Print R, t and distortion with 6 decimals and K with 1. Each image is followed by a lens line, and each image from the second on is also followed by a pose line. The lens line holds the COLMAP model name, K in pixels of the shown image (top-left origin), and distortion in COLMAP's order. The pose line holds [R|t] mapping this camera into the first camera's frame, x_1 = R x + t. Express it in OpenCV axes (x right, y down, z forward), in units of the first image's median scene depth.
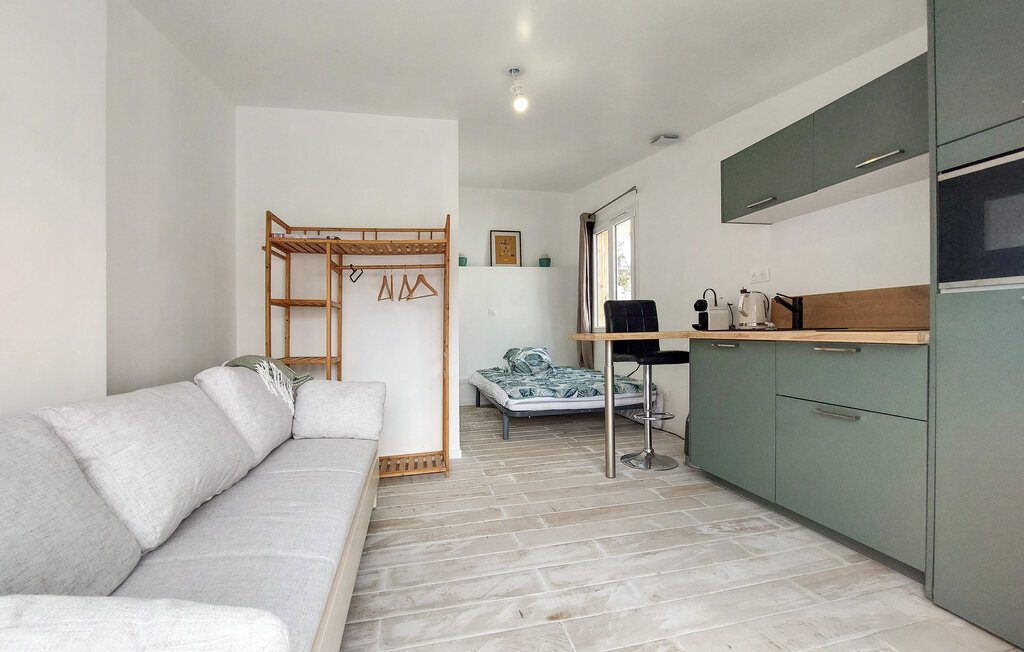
lens RADIAL K [[411.5, 0, 497.6], [0, 411.5, 306.7], [0, 0, 1]] dist [-0.022806, -0.000058]
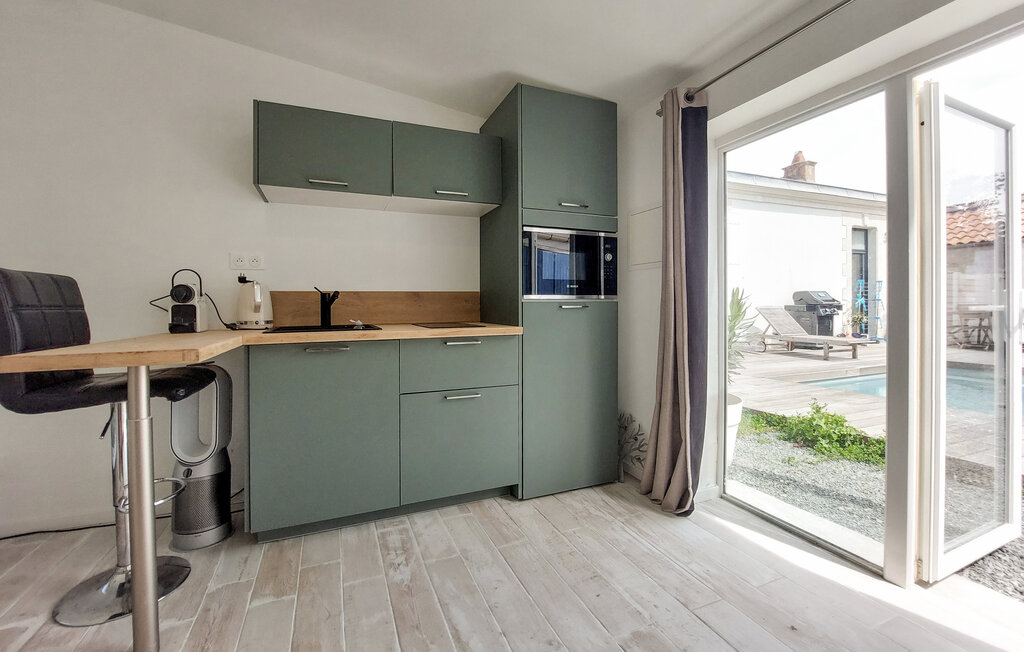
lens RADIAL K [[411.5, 0, 497.6], [0, 411.5, 306.7], [0, 0, 1]] dist [-0.022806, -0.000058]
pose [[-0.174382, 0.021498, 0.984443, -0.305509], [-0.039291, 0.998814, -0.028772, 0.022510], [-0.983894, -0.043697, -0.173330, 0.876007]]
